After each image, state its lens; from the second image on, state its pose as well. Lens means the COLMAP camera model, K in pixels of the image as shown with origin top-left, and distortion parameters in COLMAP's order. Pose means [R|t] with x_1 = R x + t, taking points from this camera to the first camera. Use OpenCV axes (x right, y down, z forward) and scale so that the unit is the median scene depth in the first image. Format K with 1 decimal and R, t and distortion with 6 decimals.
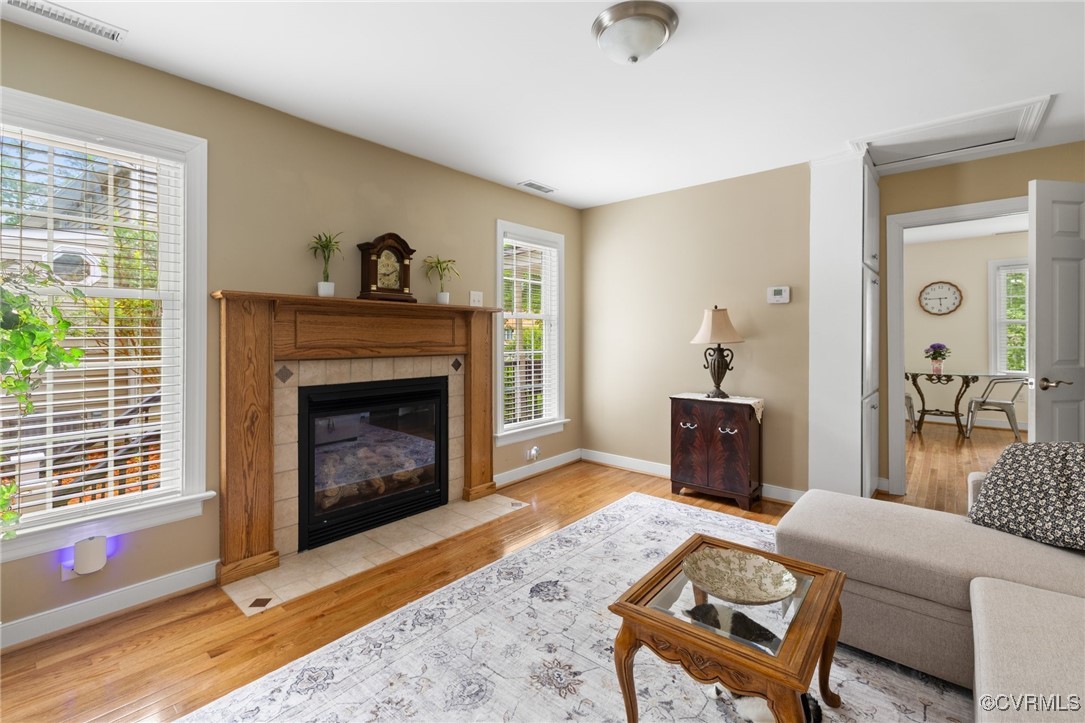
lens RADIAL K [[472.7, 0, 552.2], [0, 472.7, 336.2], [0, 0, 1]] dist [-0.001213, 0.000003]
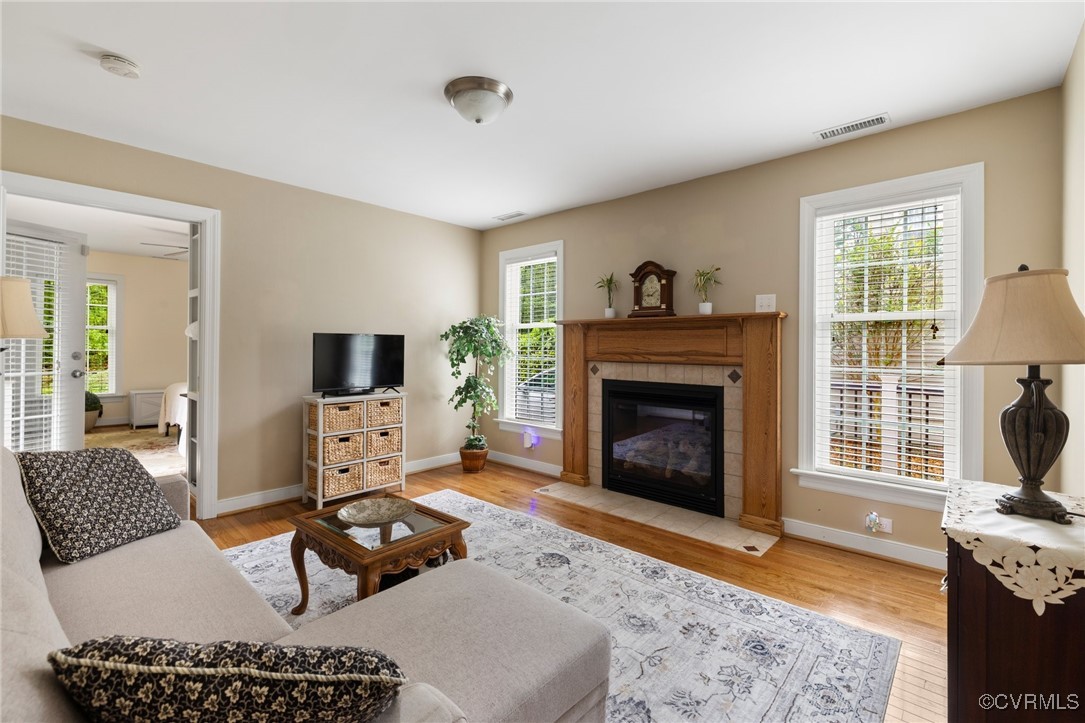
lens RADIAL K [[472.7, 0, 543.1], [0, 472.7, 350.1], [0, 0, 1]] dist [-0.001213, 0.000003]
pose [[-0.033218, 0.006708, -0.999426, 0.896429], [-0.005212, 0.999963, 0.006885, 0.004283], [0.999435, 0.005437, -0.033182, 0.774750]]
